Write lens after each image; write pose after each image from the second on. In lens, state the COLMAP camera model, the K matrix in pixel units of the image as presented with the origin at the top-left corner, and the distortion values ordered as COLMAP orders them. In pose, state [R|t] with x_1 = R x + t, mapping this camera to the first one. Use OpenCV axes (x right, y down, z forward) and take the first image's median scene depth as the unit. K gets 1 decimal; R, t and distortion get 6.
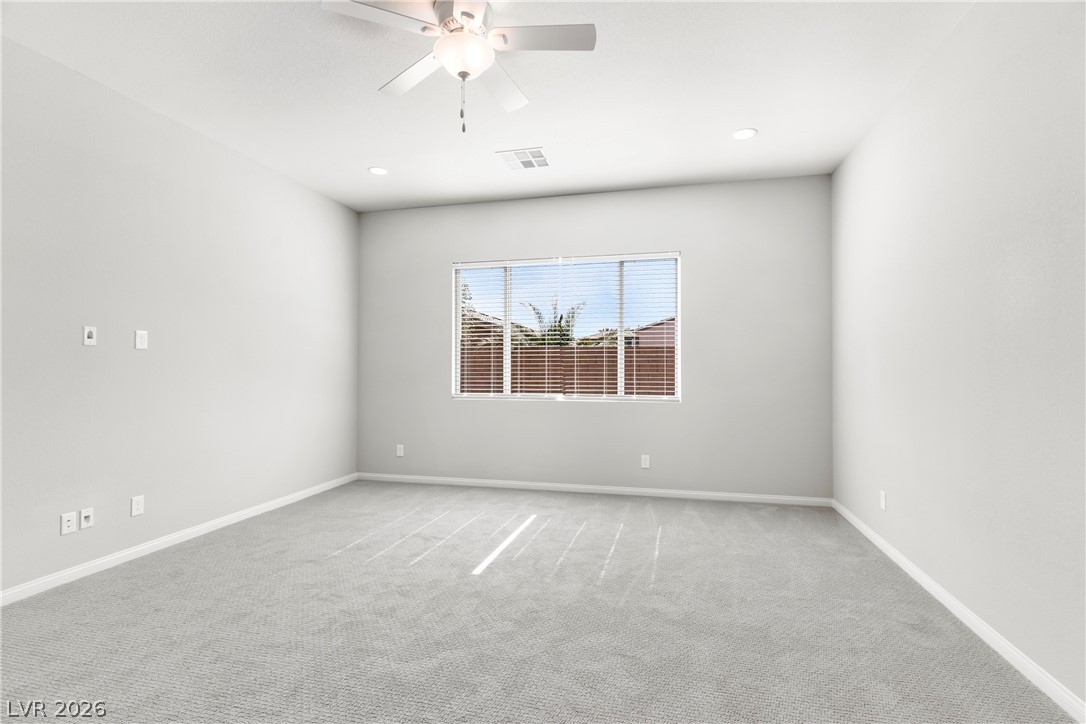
lens RADIAL K [[539.0, 0, 515.8], [0, 539.0, 365.1], [0, 0, 1]] dist [-0.002411, -0.000209]
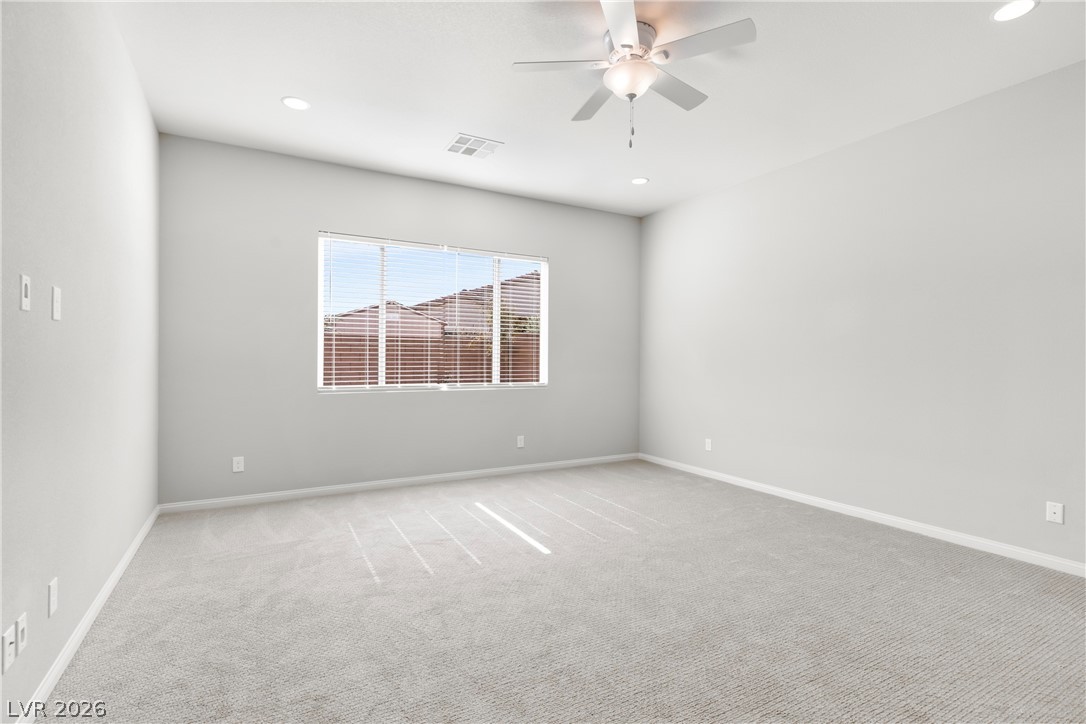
lens RADIAL K [[561.9, 0, 543.0], [0, 561.9, 362.0], [0, 0, 1]] dist [-0.000864, -0.000425]
pose [[0.699131, -0.002542, 0.714989, -0.605815], [-0.008564, 0.999892, 0.011929, -0.000025], [-0.714942, -0.014463, 0.699034, 0.169608]]
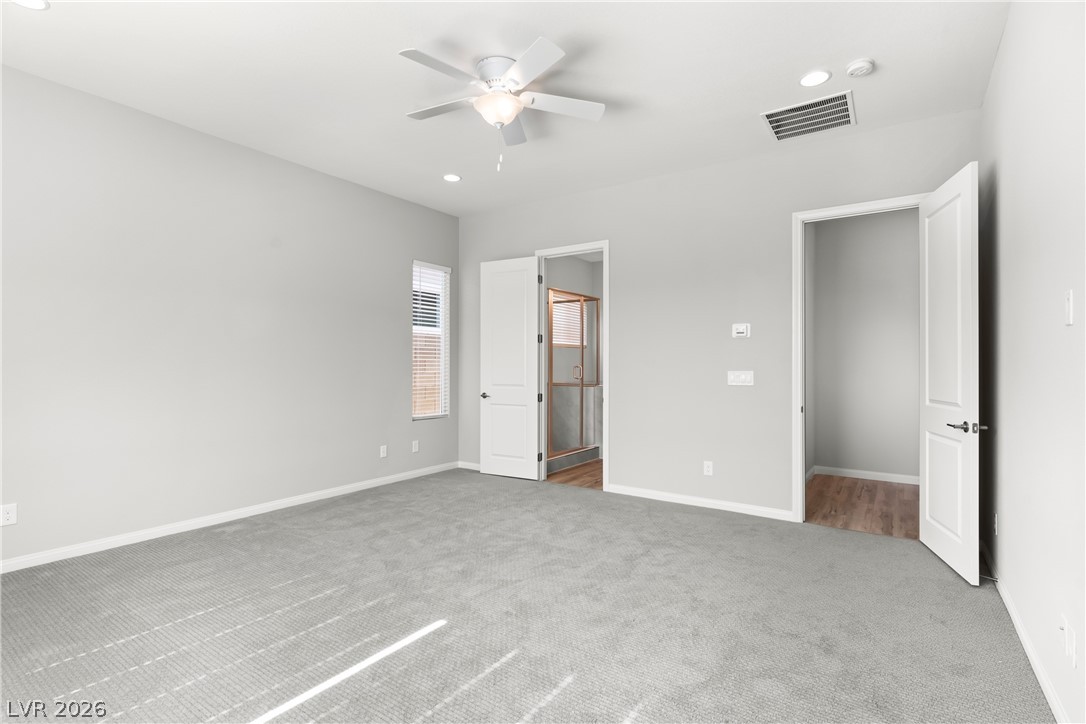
lens RADIAL K [[513.3, 0, 545.9], [0, 513.3, 368.1], [0, 0, 1]] dist [0.000553, -0.000025]
pose [[-0.943688, -0.004251, 0.330810, -0.327081], [-0.007976, 0.999919, -0.009903, 0.011460], [-0.330741, -0.011984, -0.943646, 1.169854]]
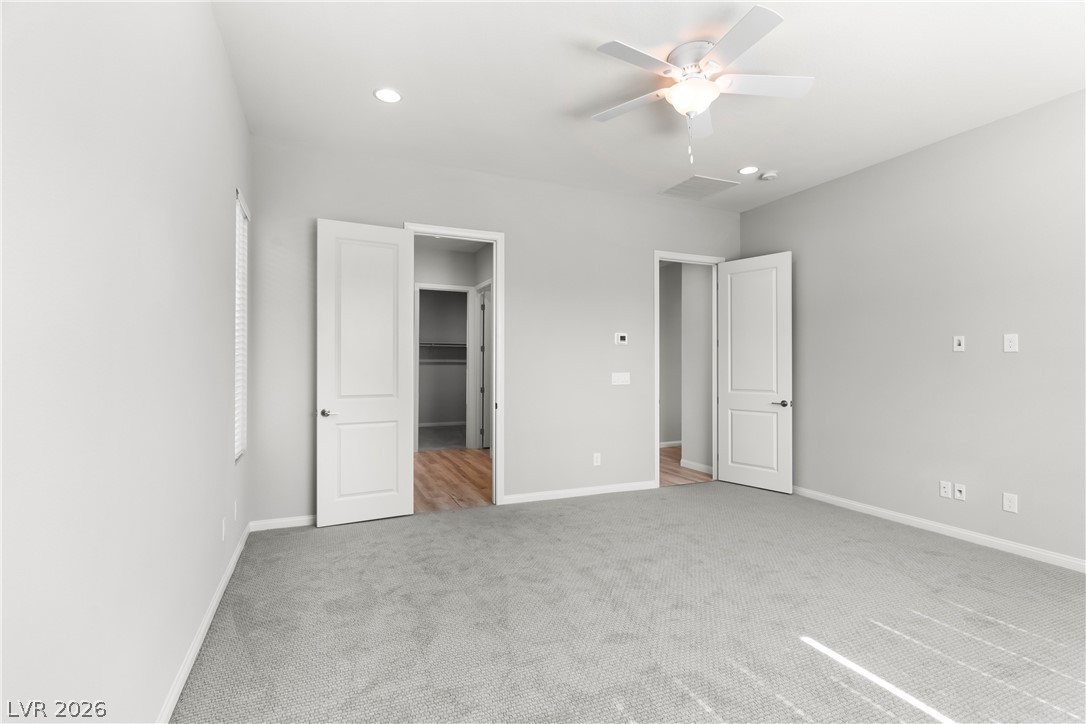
lens RADIAL K [[514.7, 0, 552.6], [0, 514.7, 362.0], [0, 0, 1]] dist [-0.000818, -0.000444]
pose [[-0.783081, -0.004427, -0.621904, 0.469682], [0.008240, 0.999813, -0.017492, -0.000135], [0.621866, -0.018822, -0.782898, 0.952571]]
